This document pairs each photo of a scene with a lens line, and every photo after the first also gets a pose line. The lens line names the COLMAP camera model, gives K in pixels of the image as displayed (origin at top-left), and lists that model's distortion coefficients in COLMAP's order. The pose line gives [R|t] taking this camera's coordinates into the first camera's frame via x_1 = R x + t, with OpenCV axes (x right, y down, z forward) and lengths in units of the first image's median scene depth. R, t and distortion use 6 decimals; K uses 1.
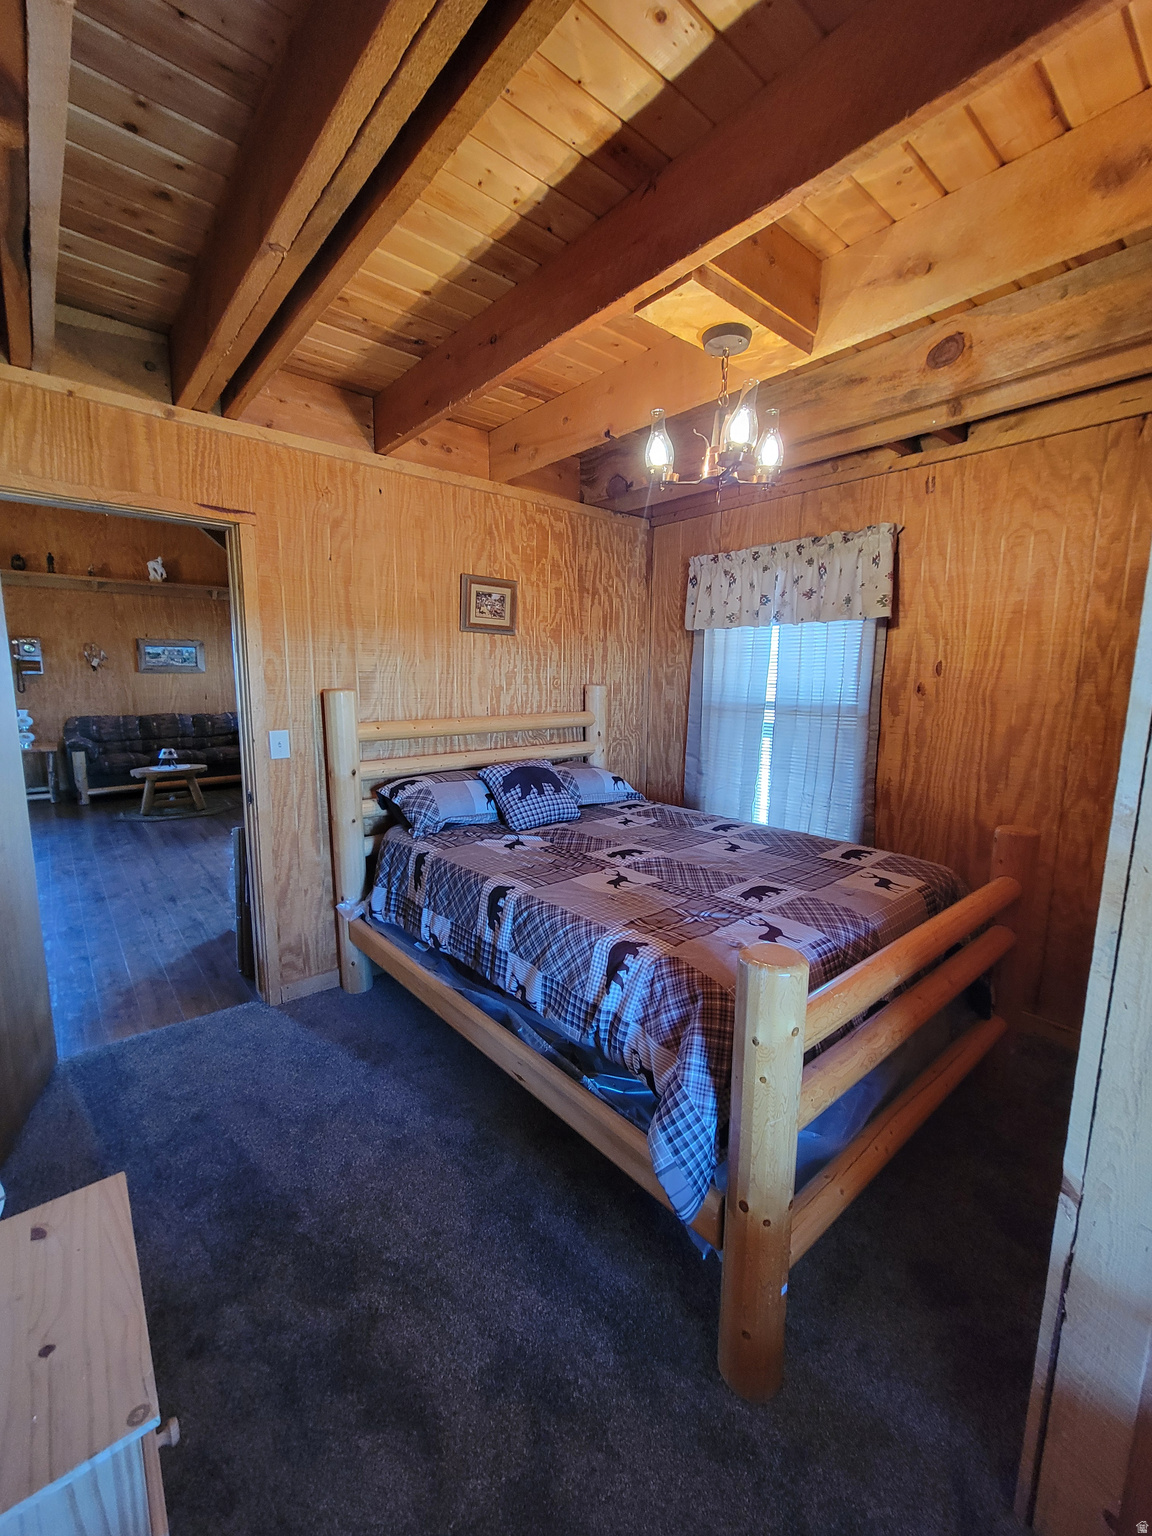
lens RADIAL K [[625.5, 0, 576.9], [0, 625.5, 763.8], [0, 0, 1]] dist [-0.007701, 0.002757]
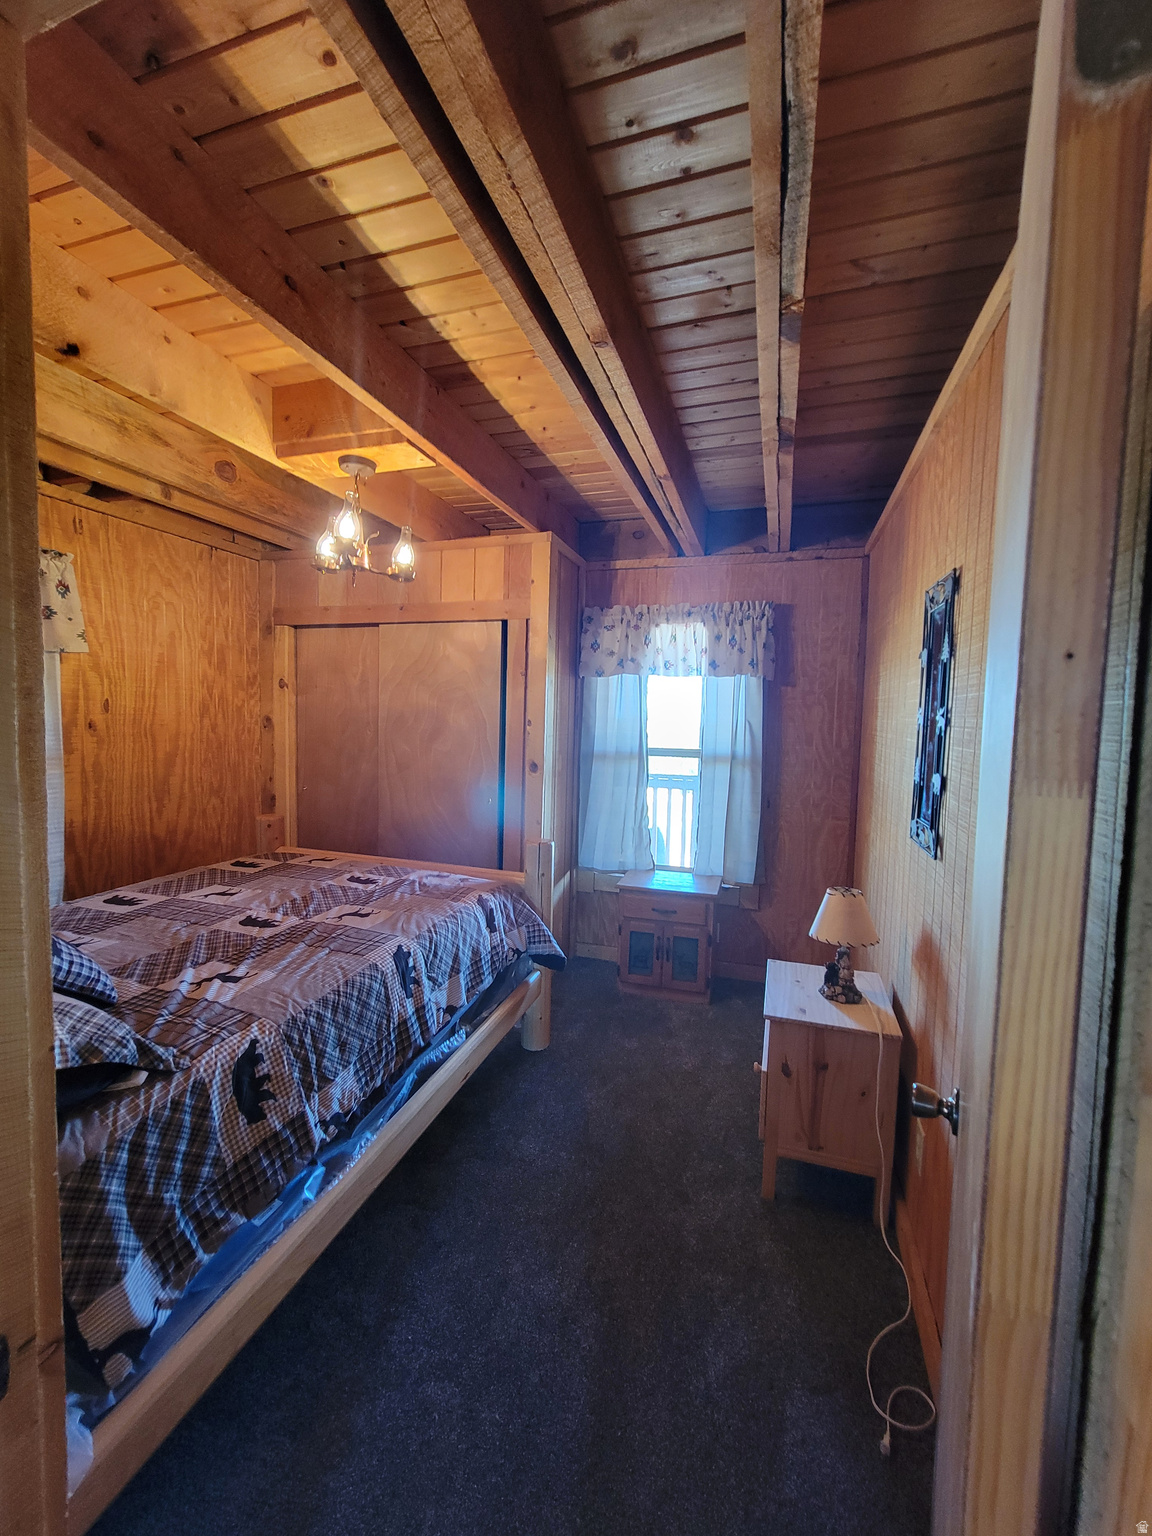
lens RADIAL K [[625.5, 0, 580.4], [0, 625.5, 760.4], [0, 0, 1]] dist [-0.007701, 0.002757]
pose [[-0.529302, -0.076098, 0.845014, -0.716178], [0.099703, 0.983490, 0.151021, -0.135296], [-0.842555, 0.164186, -0.512976, 0.846841]]
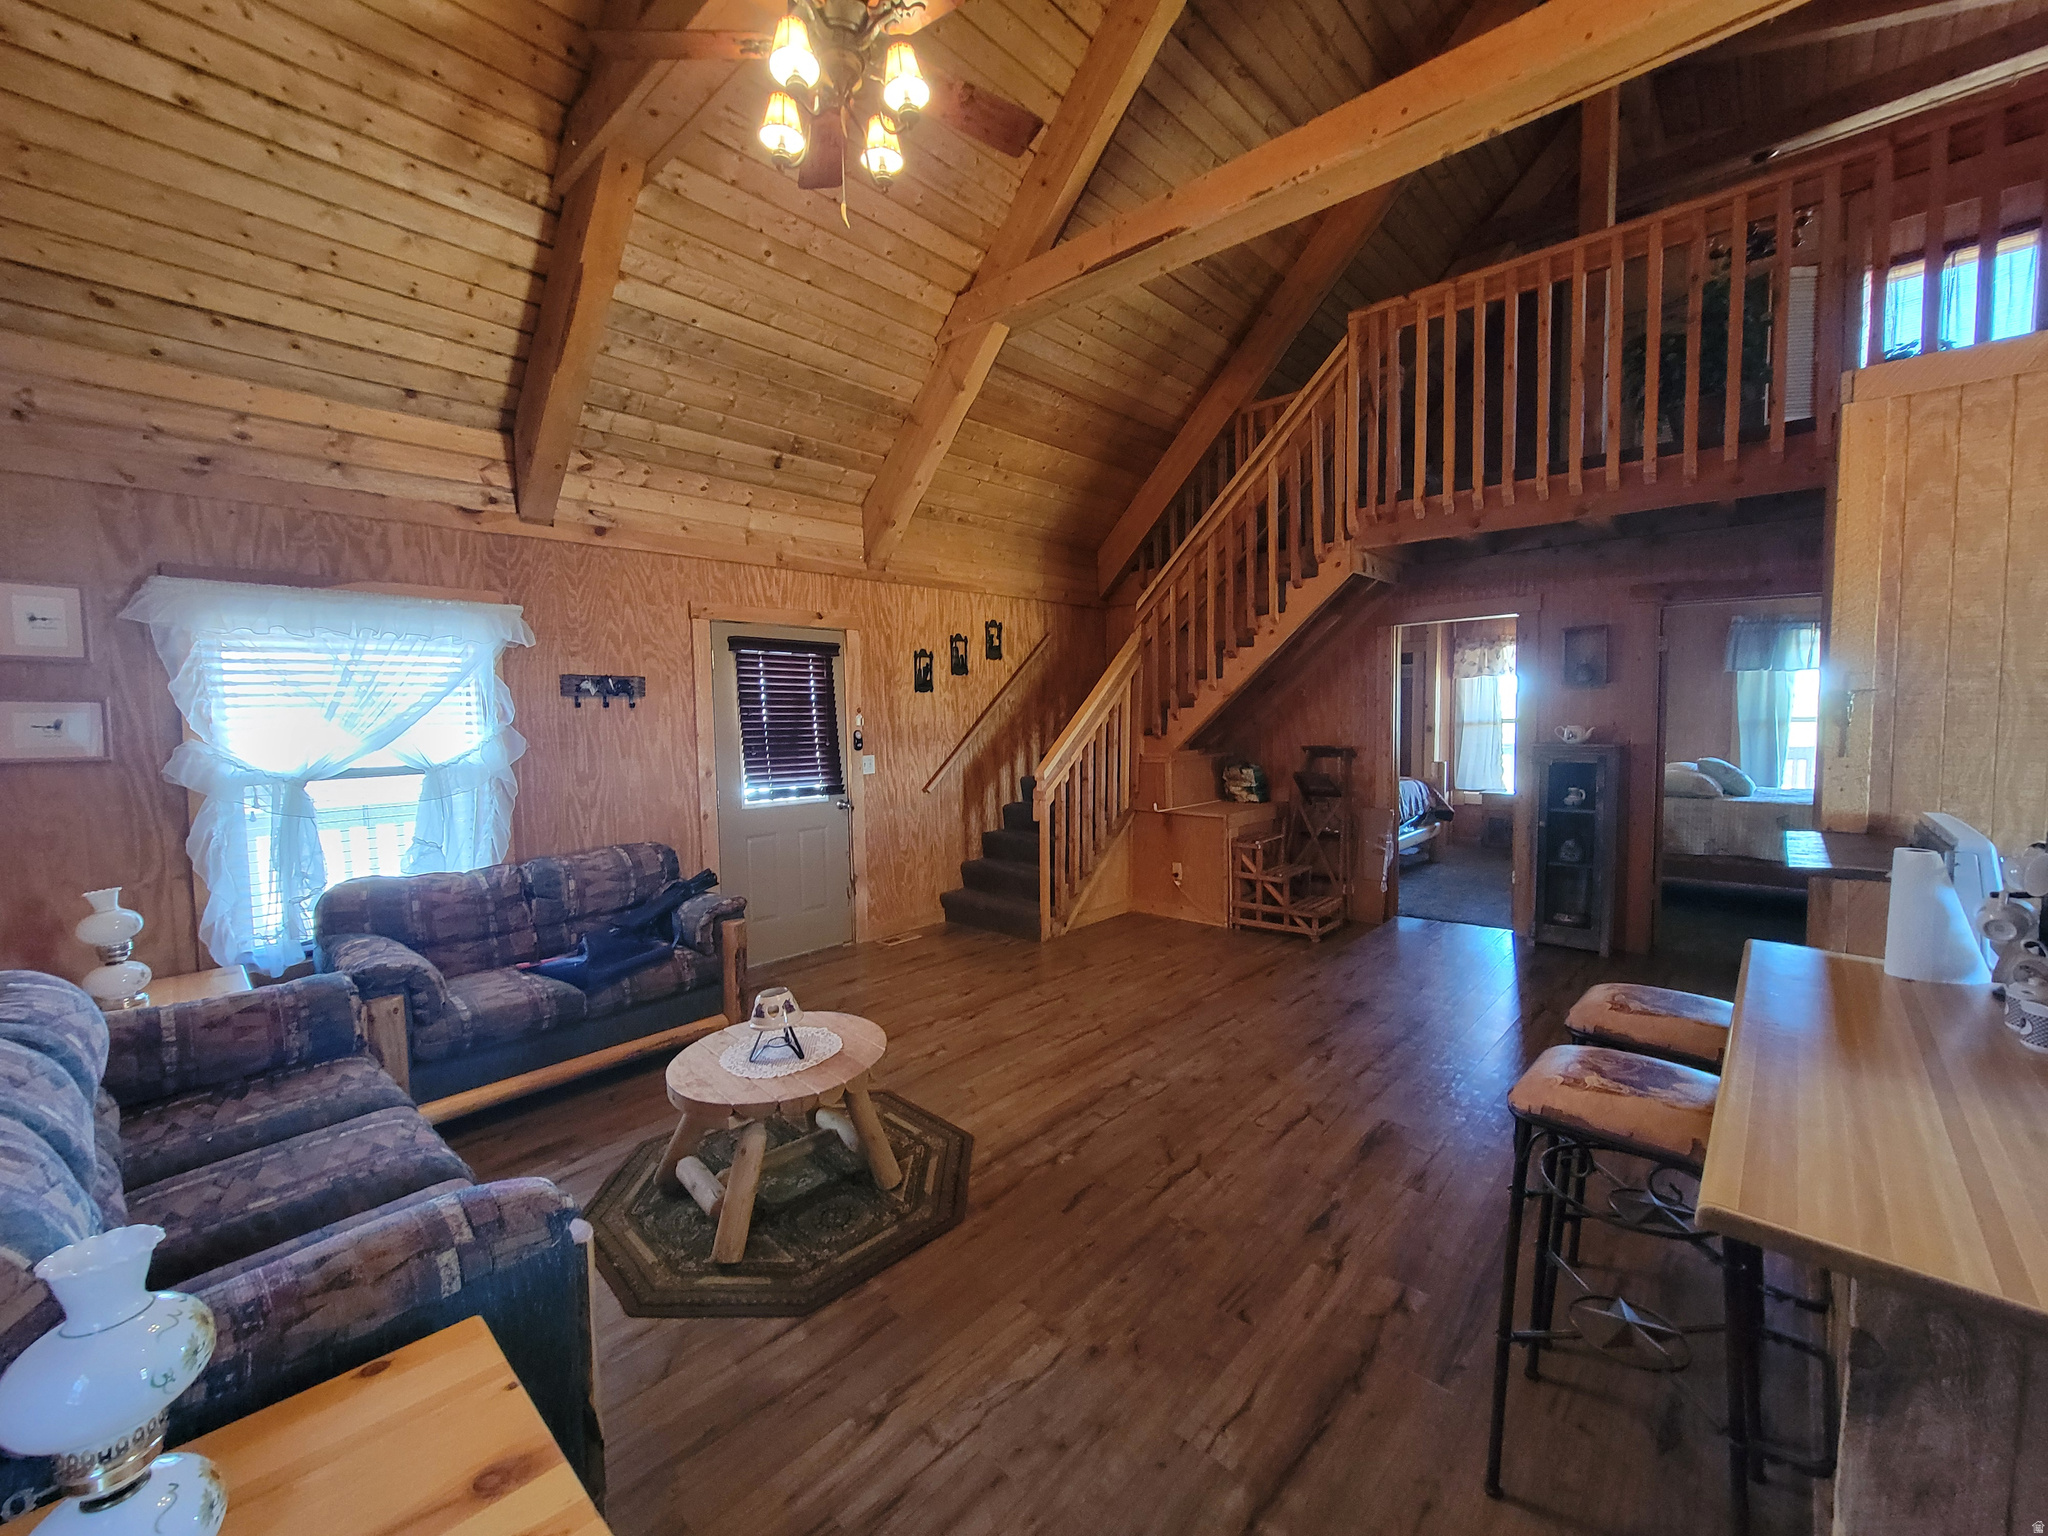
lens RADIAL K [[834.0, 0, 1018.2], [0, 834.0, 764.2], [0, 0, 1]] dist [-0.007701, 0.002757]
pose [[-0.113836, -0.070524, 0.990993, -2.282576], [0.166409, 0.982032, 0.089002, -0.322294], [-0.979464, 0.175041, -0.100055, 1.946197]]
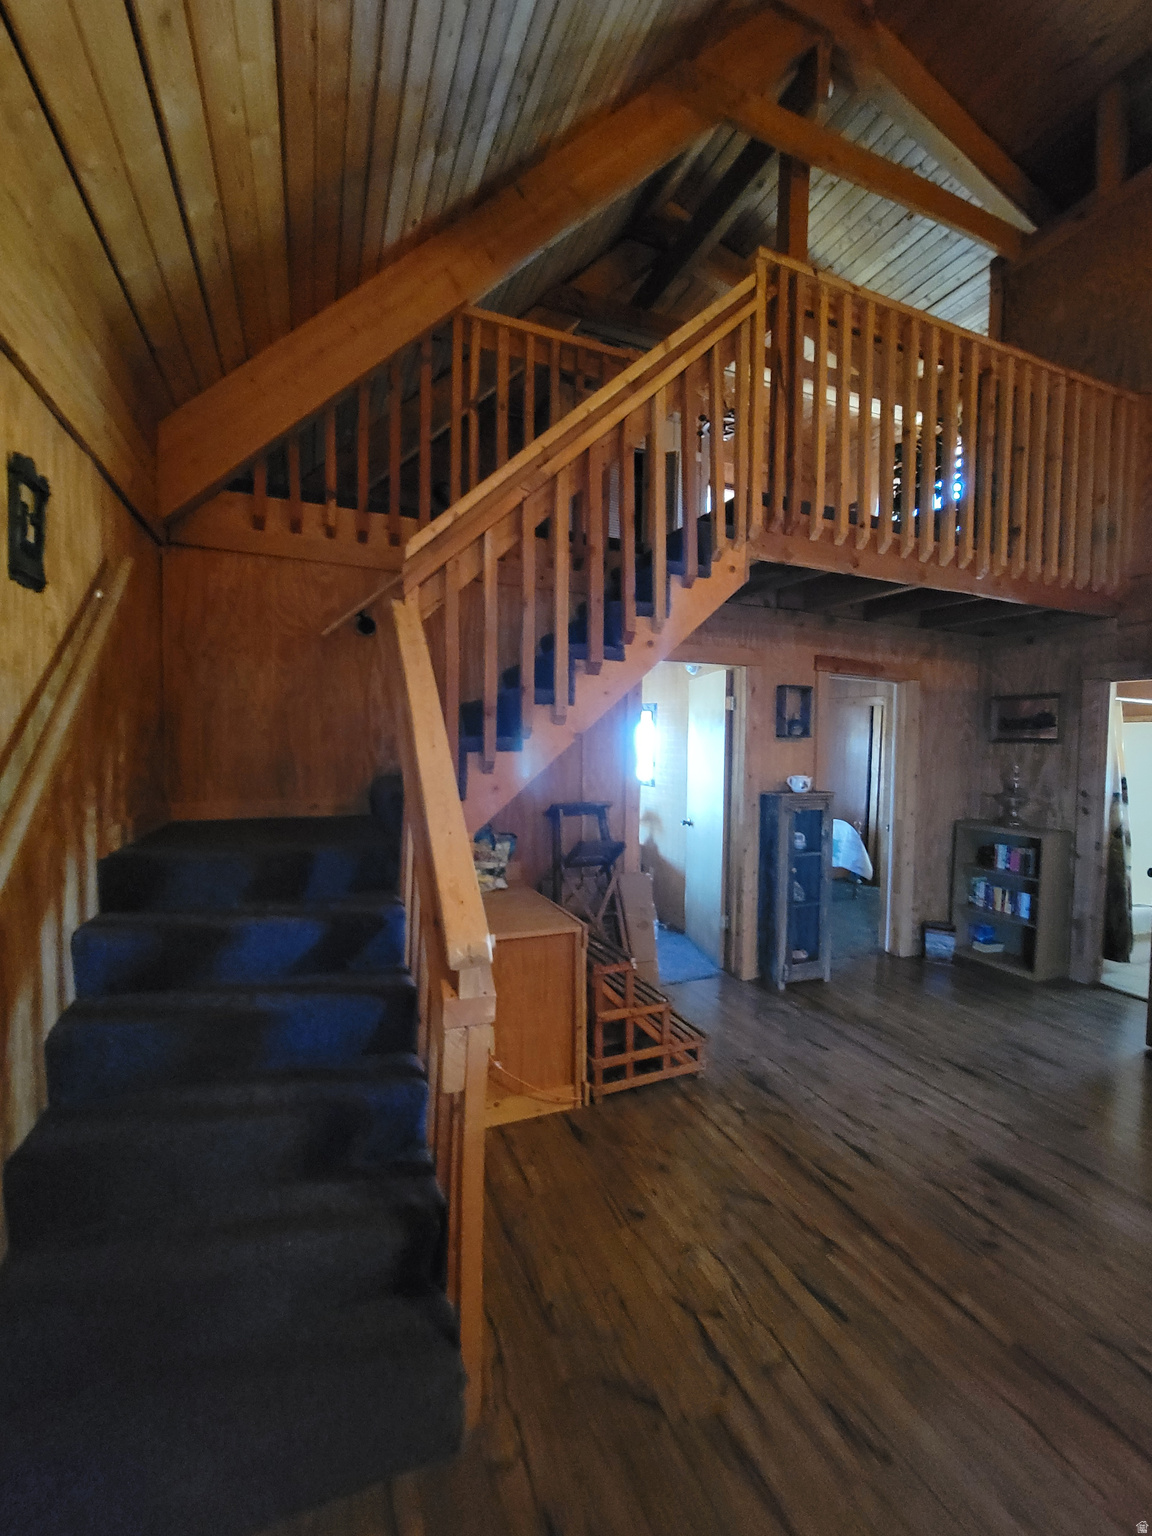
lens RADIAL K [[625.5, 0, 577.5], [0, 625.5, 763.9], [0, 0, 1]] dist [-0.007701, 0.002757]
pose [[-0.951875, -0.035597, 0.304413, -0.747911], [0.019508, 0.984181, 0.176088, -0.341503], [-0.305866, 0.173552, -0.936123, 2.095325]]
